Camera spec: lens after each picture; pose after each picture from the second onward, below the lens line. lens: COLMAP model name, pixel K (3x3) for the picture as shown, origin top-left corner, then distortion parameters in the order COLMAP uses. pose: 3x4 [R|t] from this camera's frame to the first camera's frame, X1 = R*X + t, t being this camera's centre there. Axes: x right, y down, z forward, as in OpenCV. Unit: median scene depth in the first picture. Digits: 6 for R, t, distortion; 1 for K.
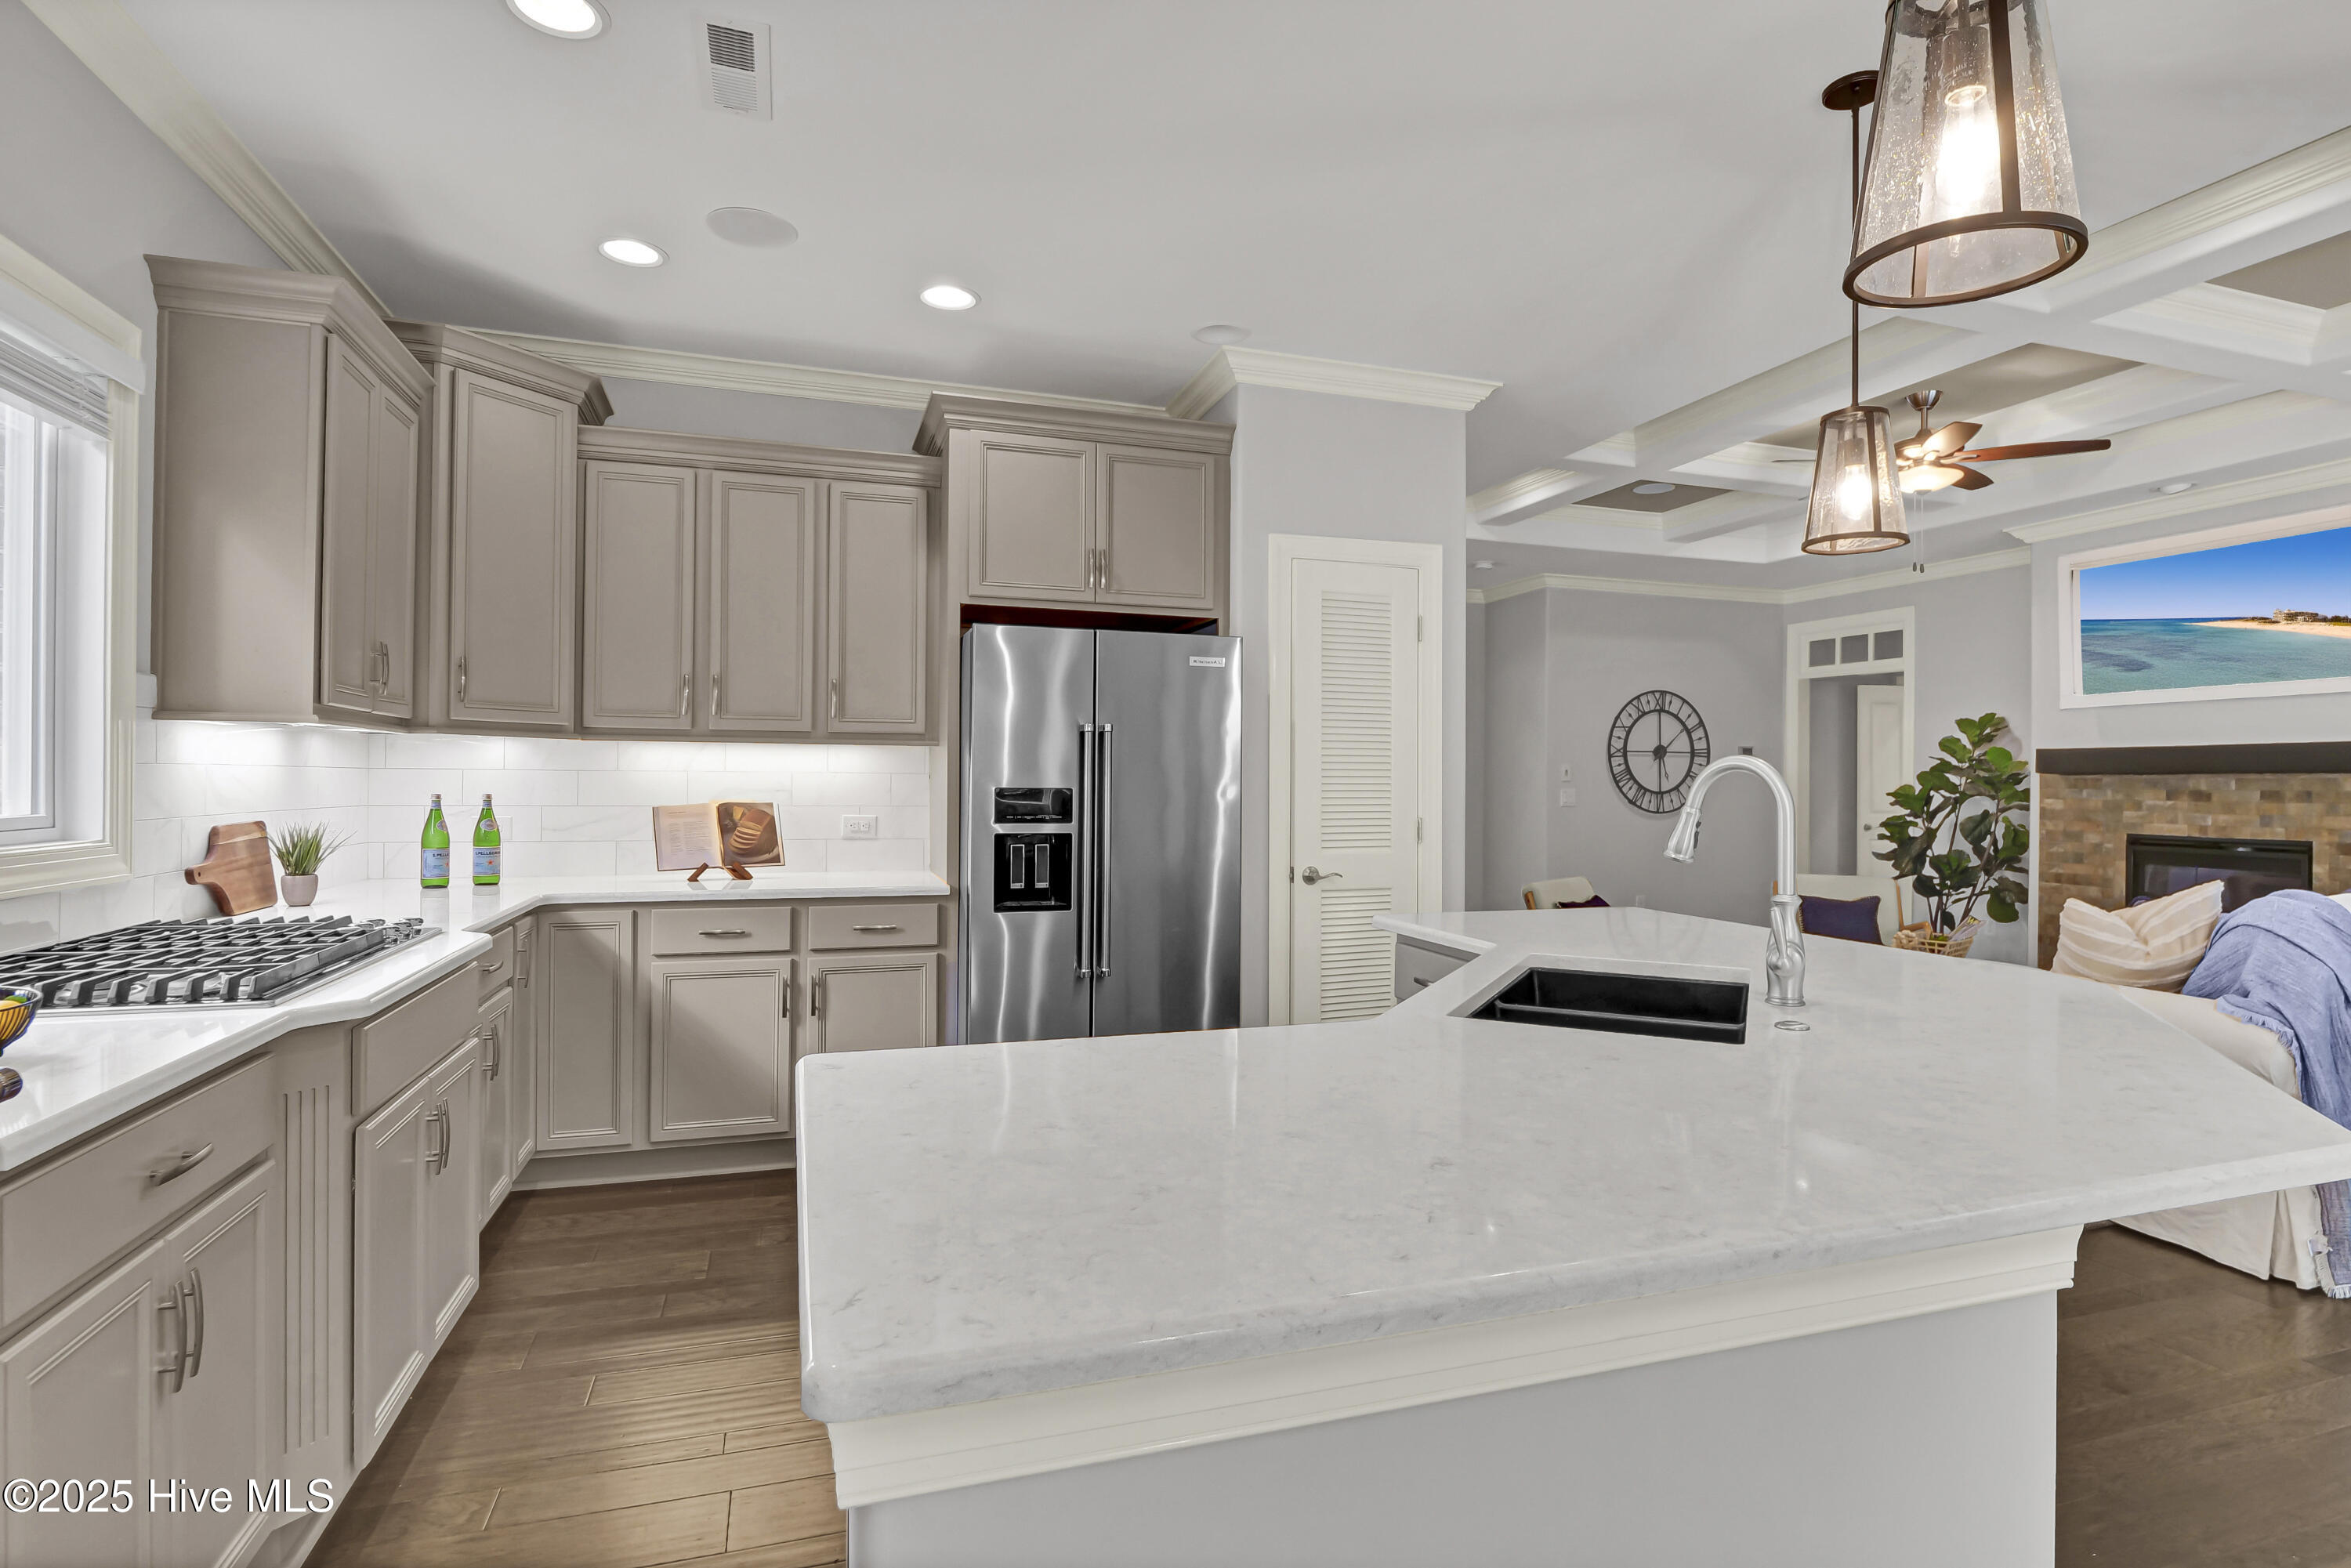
lens RADIAL K [[1163.6, 0, 1175.5], [0, 1163.6, 784.0], [0, 0, 1]] dist [-0.019818, 0.001106]
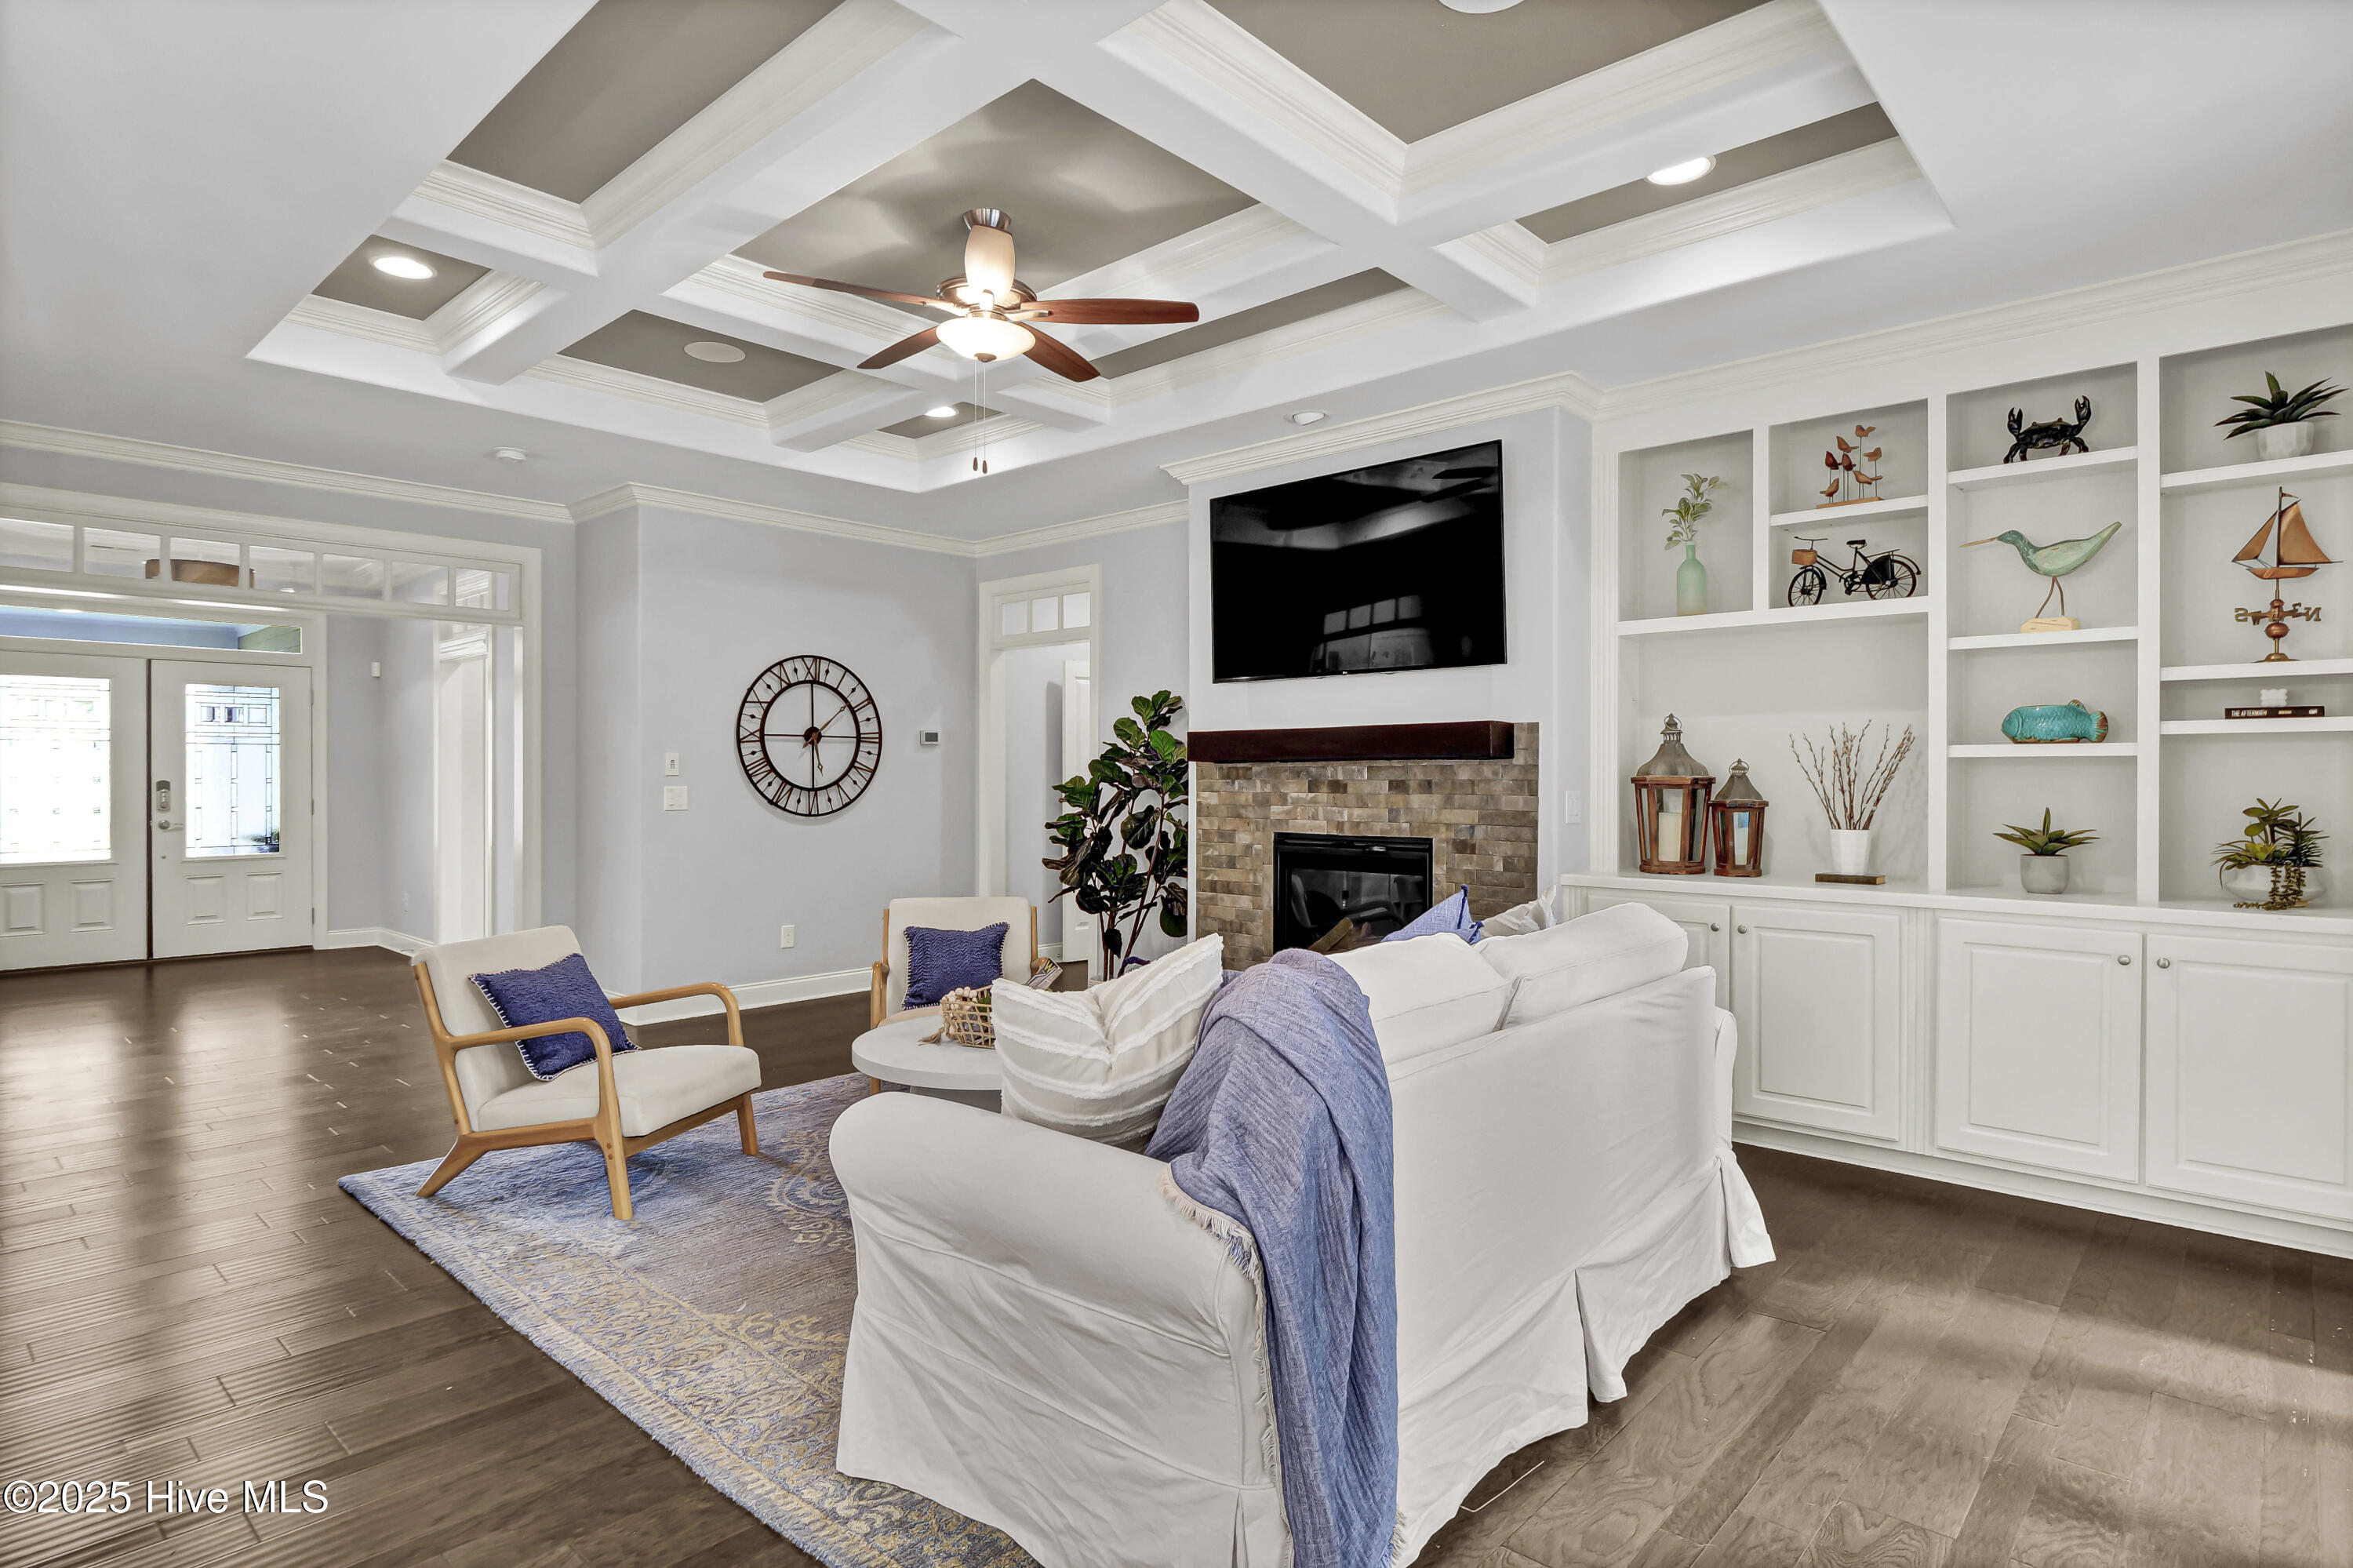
lens RADIAL K [[1237.8, 0, 1174.6], [0, 1237.8, 793.3], [0, 0, 1]] dist [0.000388, 0.000074]
pose [[0.869631, -0.016066, 0.493440, 0.270698], [0.009753, 0.999834, 0.015365, -0.000064], [-0.493605, -0.008549, 0.869644, 0.209595]]
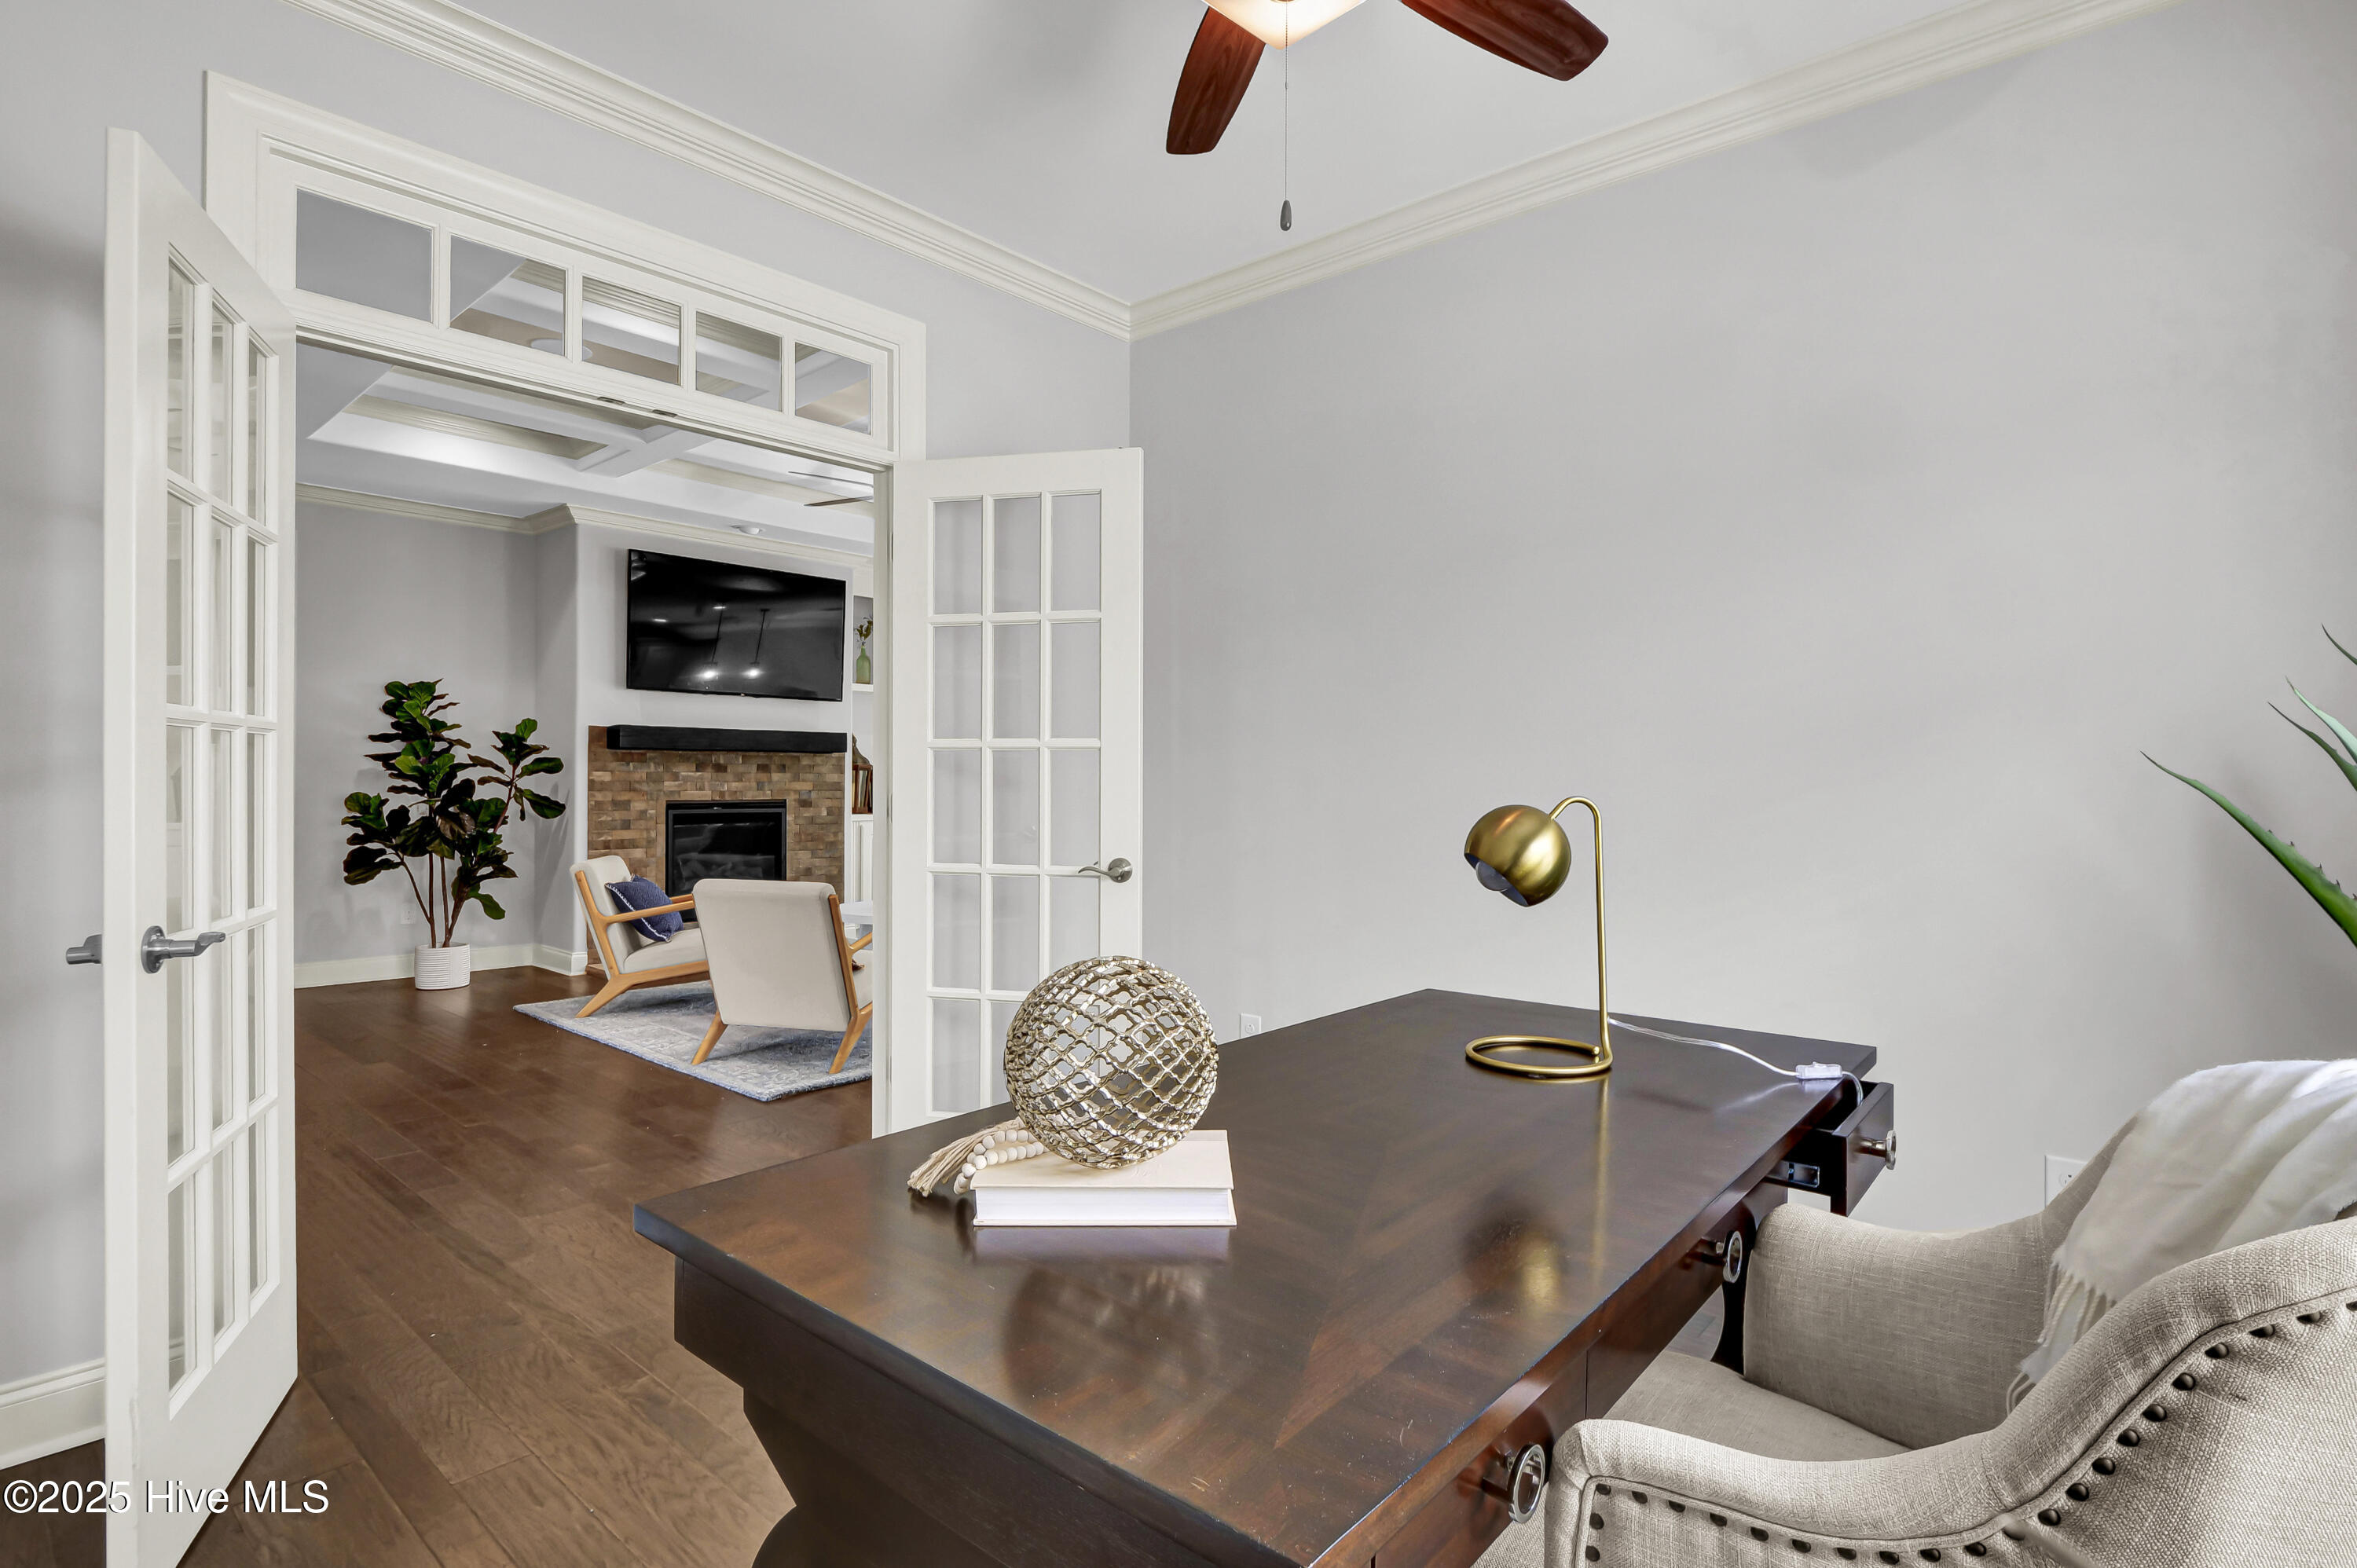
lens RADIAL K [[1166.6, 0, 1178.5], [0, 1166.6, 784.0], [0, 0, 1]] dist [-0.019818, 0.001106]
pose [[-0.515623, -0.016914, 0.856648, -0.398827], [-0.010305, 0.999855, 0.013538, 0.004045], [-0.856753, -0.001847, -0.515723, 0.997379]]
